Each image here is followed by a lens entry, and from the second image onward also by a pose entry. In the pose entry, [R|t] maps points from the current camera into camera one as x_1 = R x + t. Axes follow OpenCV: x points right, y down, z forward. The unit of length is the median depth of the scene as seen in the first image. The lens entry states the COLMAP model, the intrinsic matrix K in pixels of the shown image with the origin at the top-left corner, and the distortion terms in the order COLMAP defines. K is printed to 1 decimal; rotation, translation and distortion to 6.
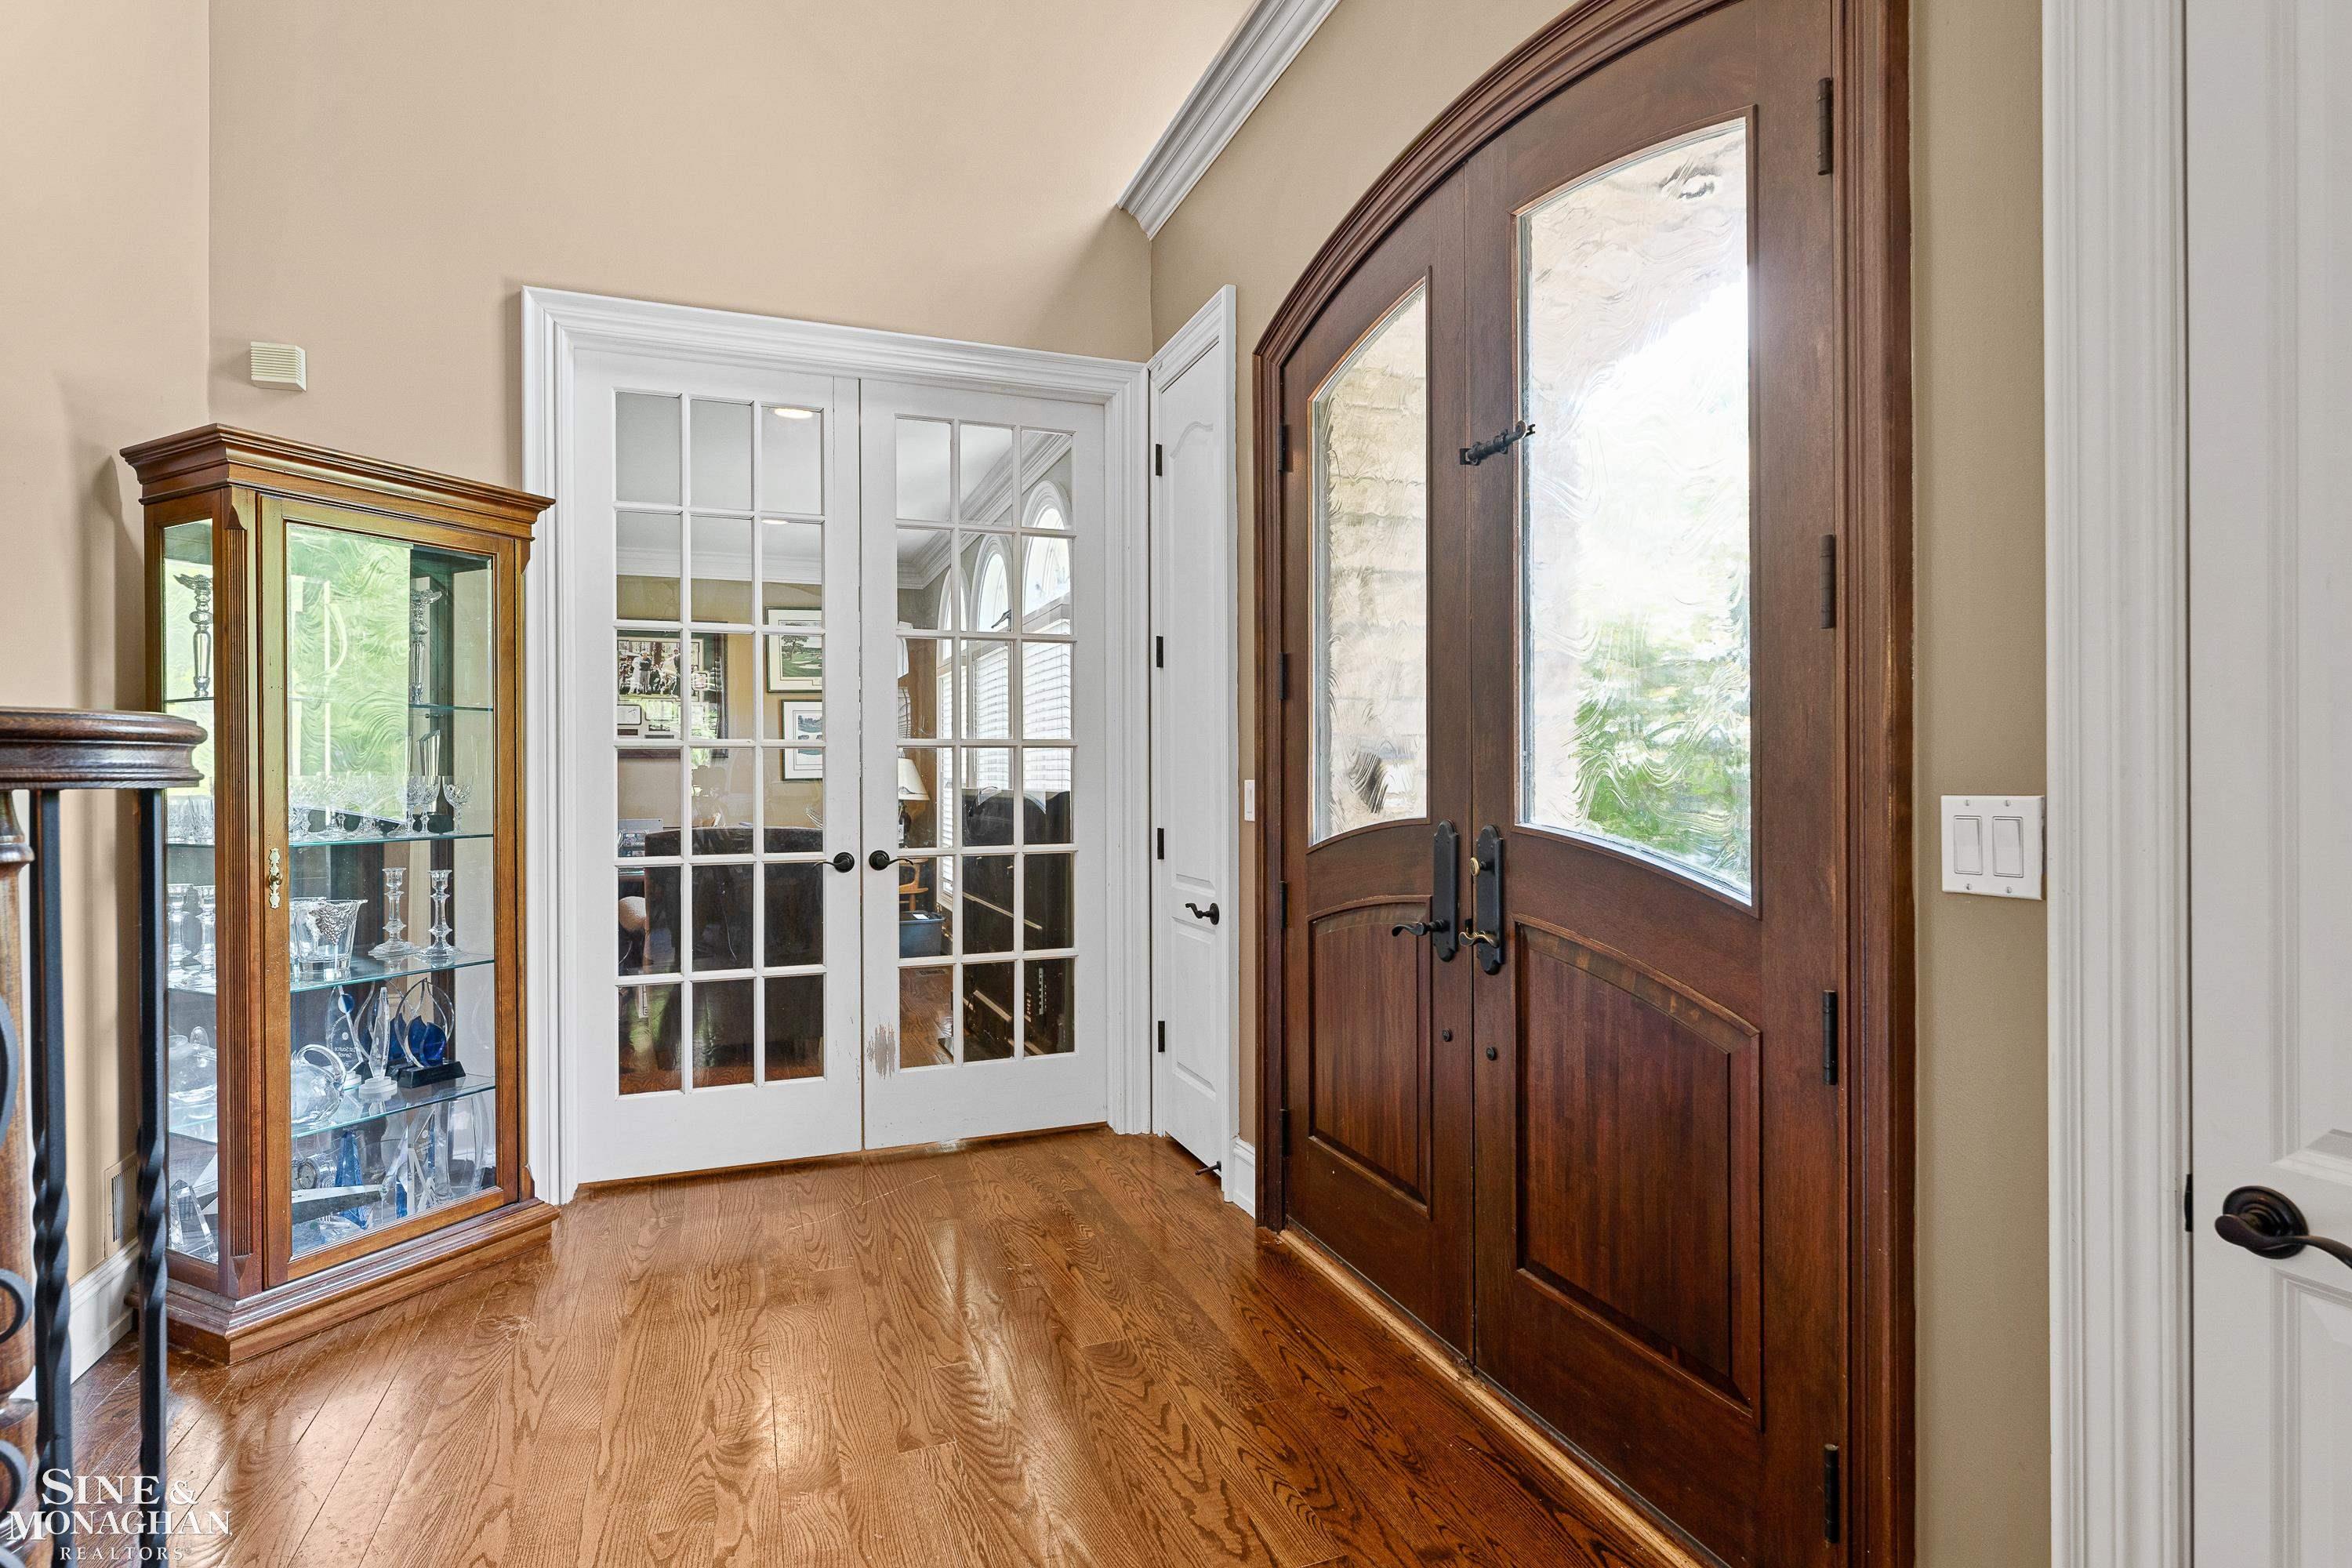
lens RADIAL K [[1197.1, 0, 1176.0], [0, 1197.1, 768.7], [0, 0, 1]] dist [0.000412, 0.000348]
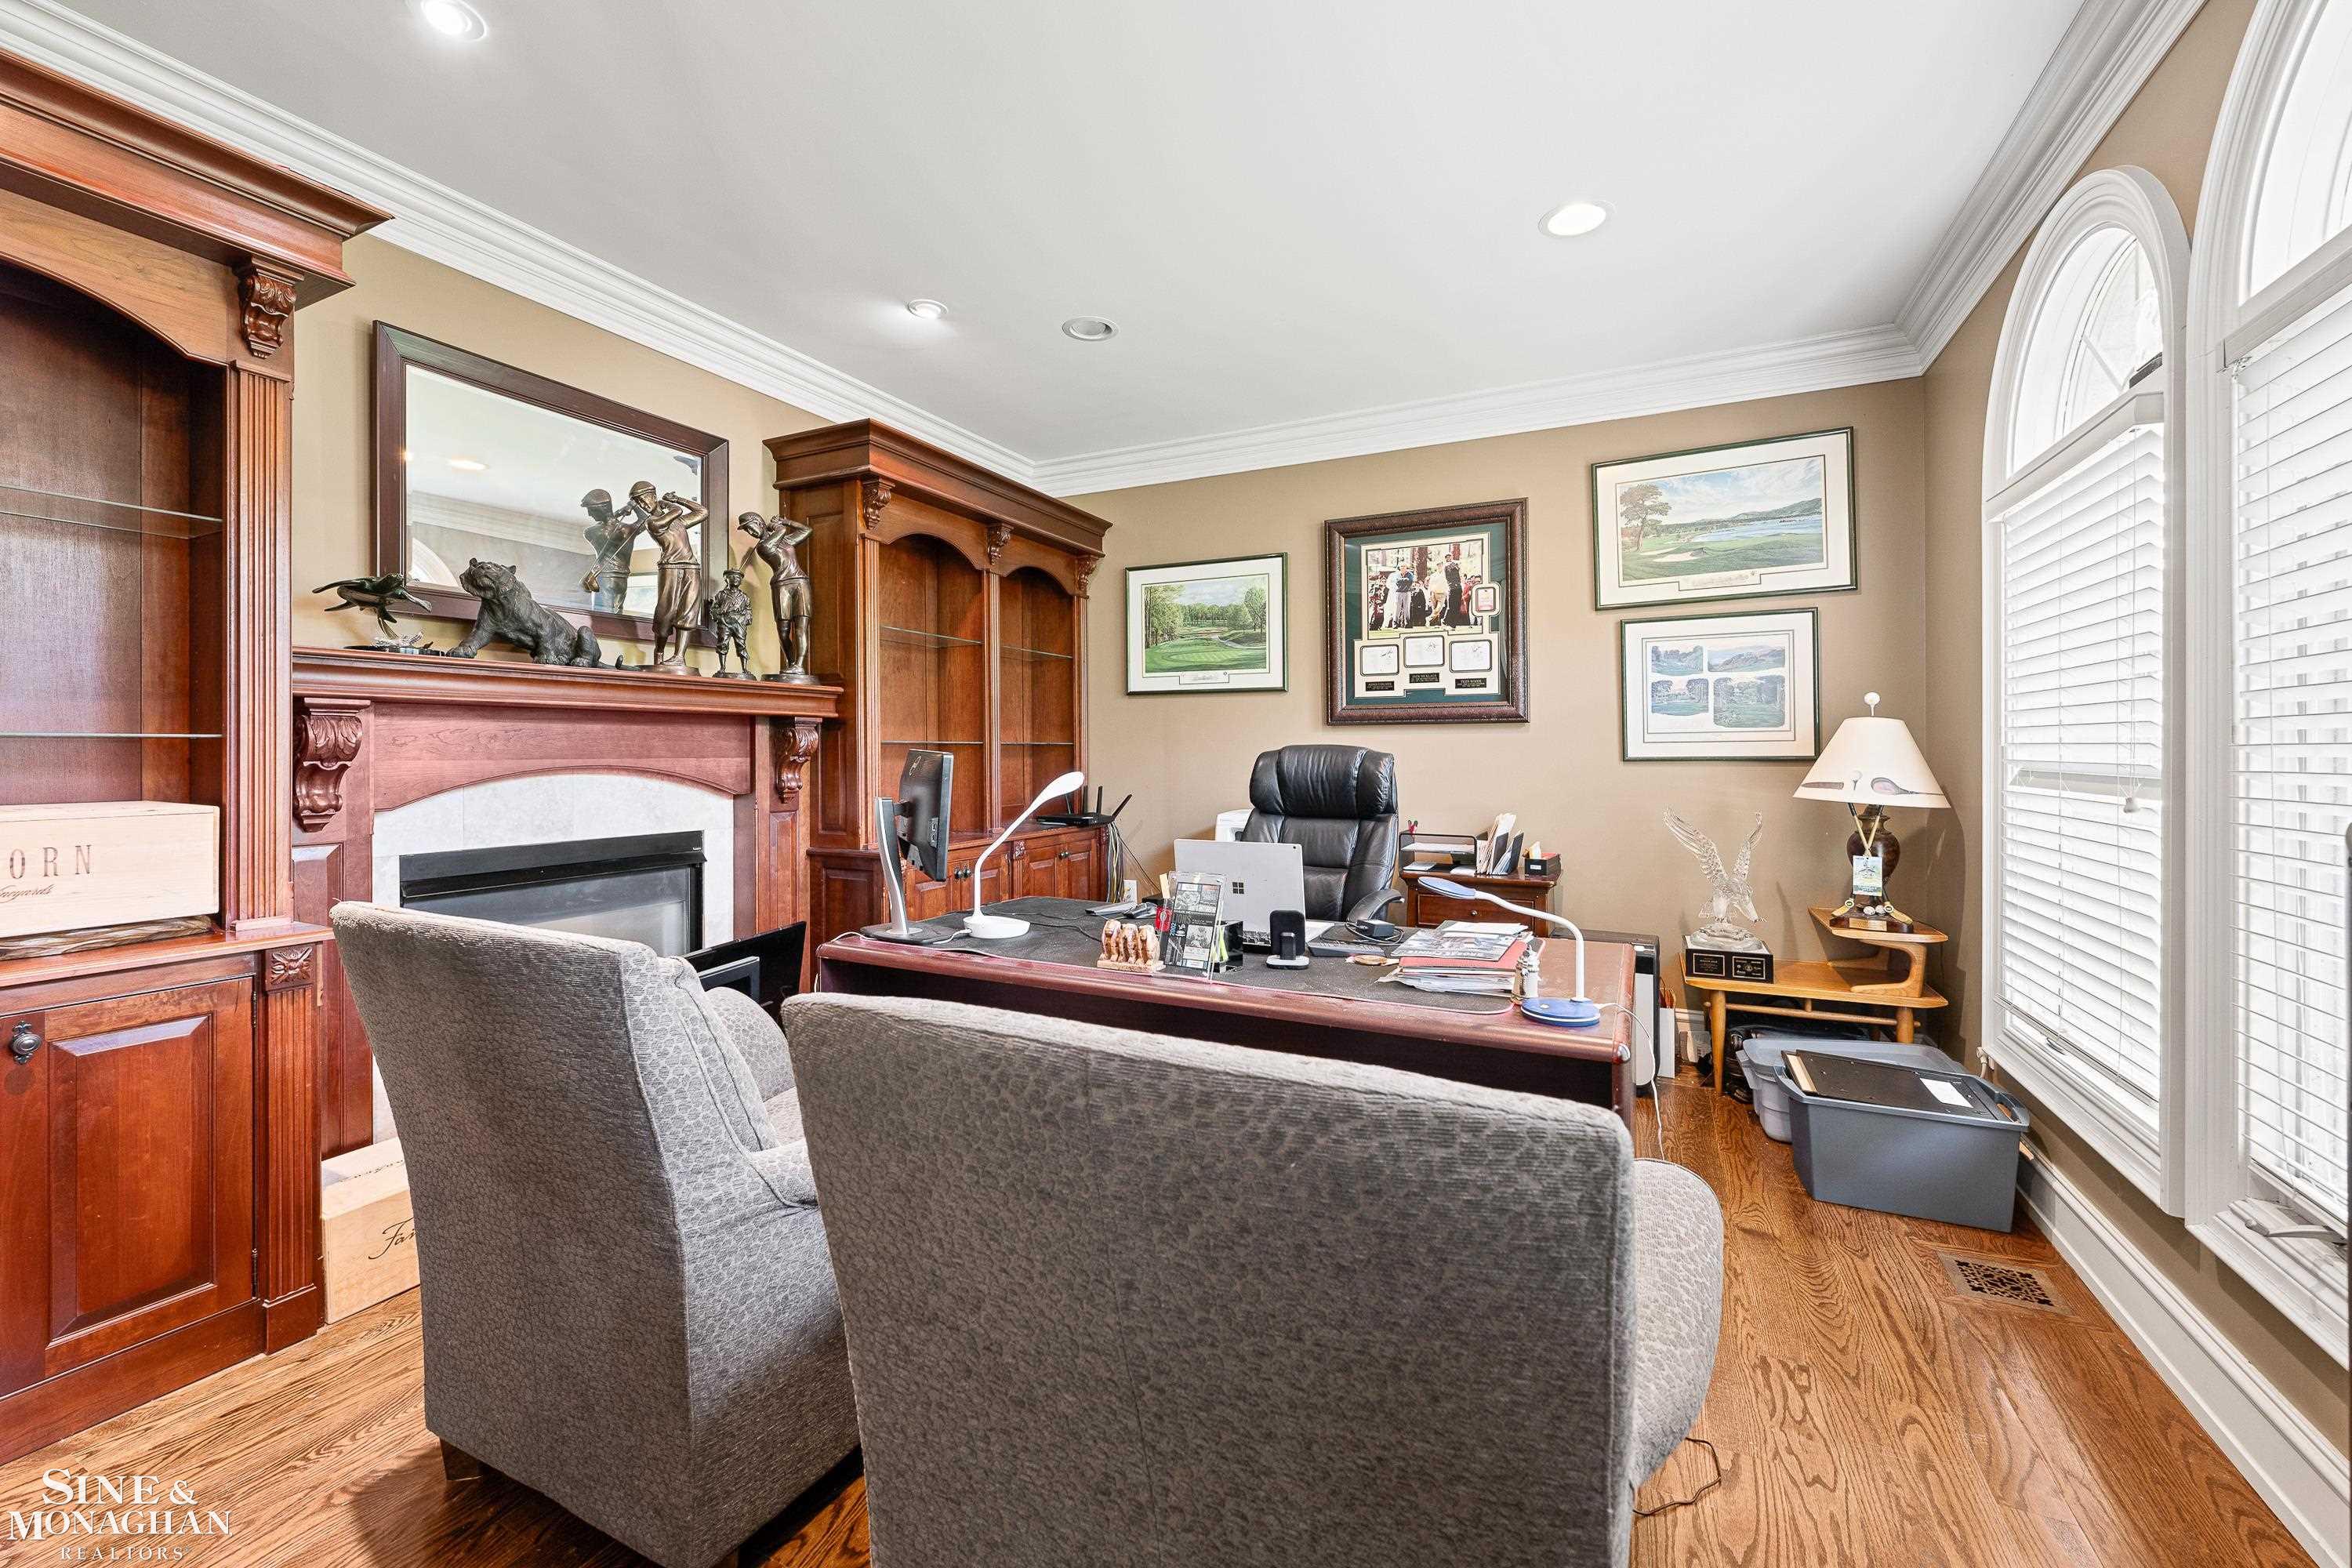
lens RADIAL K [[942.7, 0, 1175.7], [0, 942.7, 750.1], [0, 0, 1]] dist [-0.001285, 0.000089]
pose [[0.685902, 0.004394, -0.727680, -0.318112], [-0.000926, 0.999986, 0.005165, 0.006292], [0.727693, -0.002869, 0.685897, 1.162586]]
